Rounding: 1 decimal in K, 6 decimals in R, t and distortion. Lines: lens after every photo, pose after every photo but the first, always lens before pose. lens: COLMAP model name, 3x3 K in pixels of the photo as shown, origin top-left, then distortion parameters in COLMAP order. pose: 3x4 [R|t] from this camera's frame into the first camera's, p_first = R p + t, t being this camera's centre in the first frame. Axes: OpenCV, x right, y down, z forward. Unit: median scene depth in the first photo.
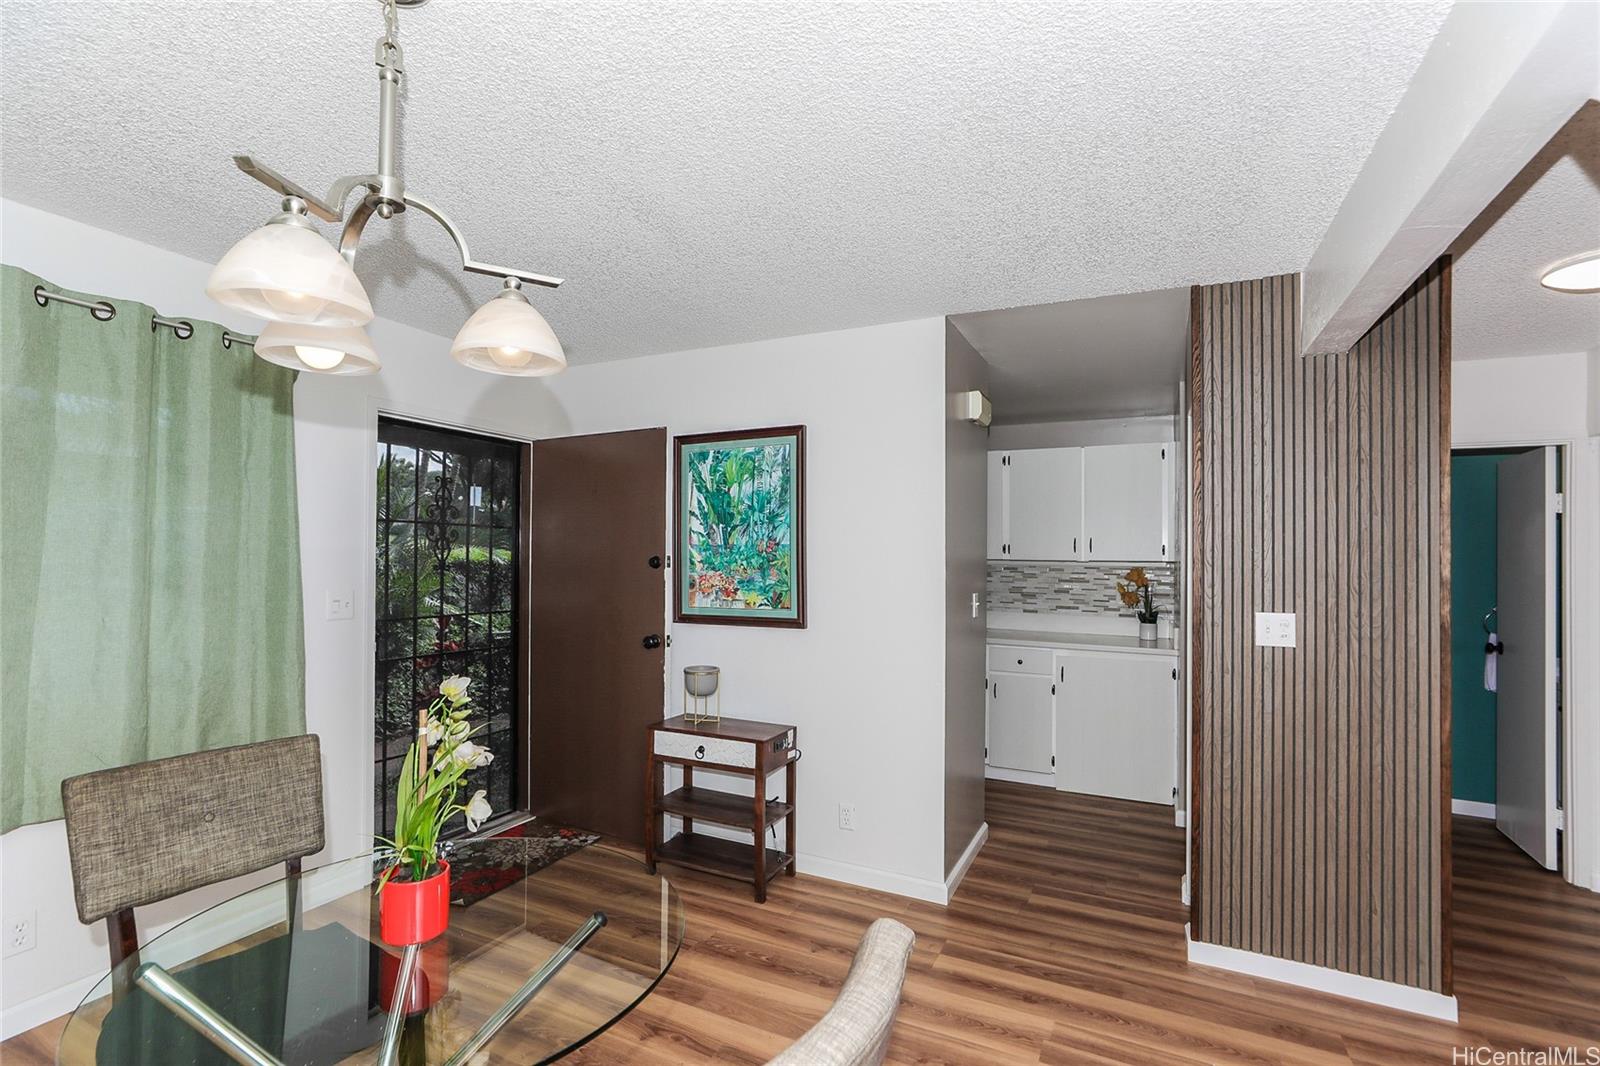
lens RADIAL K [[734.0, 0, 791.6], [0, 734.0, 547.0], [0, 0, 1]] dist [-0.018727, 0.003605]
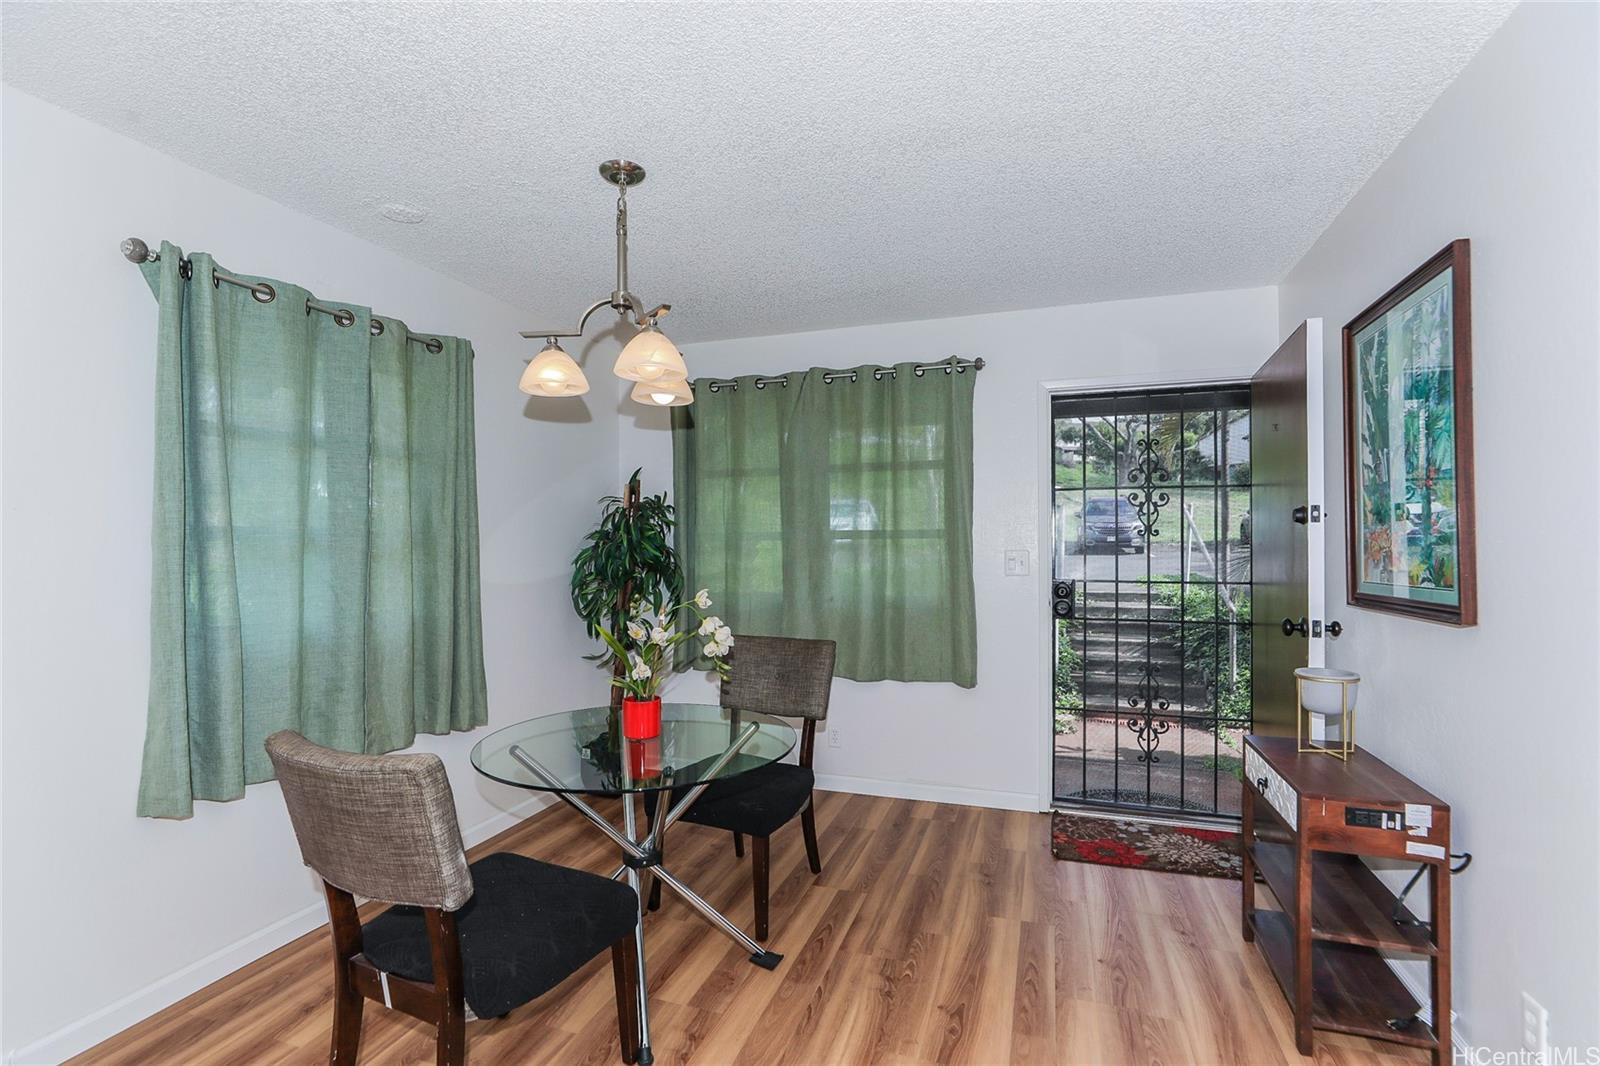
lens RADIAL K [[734.0, 0, 797.8], [0, 734.0, 540.6], [0, 0, 1]] dist [-0.018727, 0.003605]
pose [[0.116641, -0.019003, -0.992992, 0.469528], [0.020742, 0.999645, -0.016694, 0.048405], [0.992957, -0.018649, 0.116994, 0.455756]]
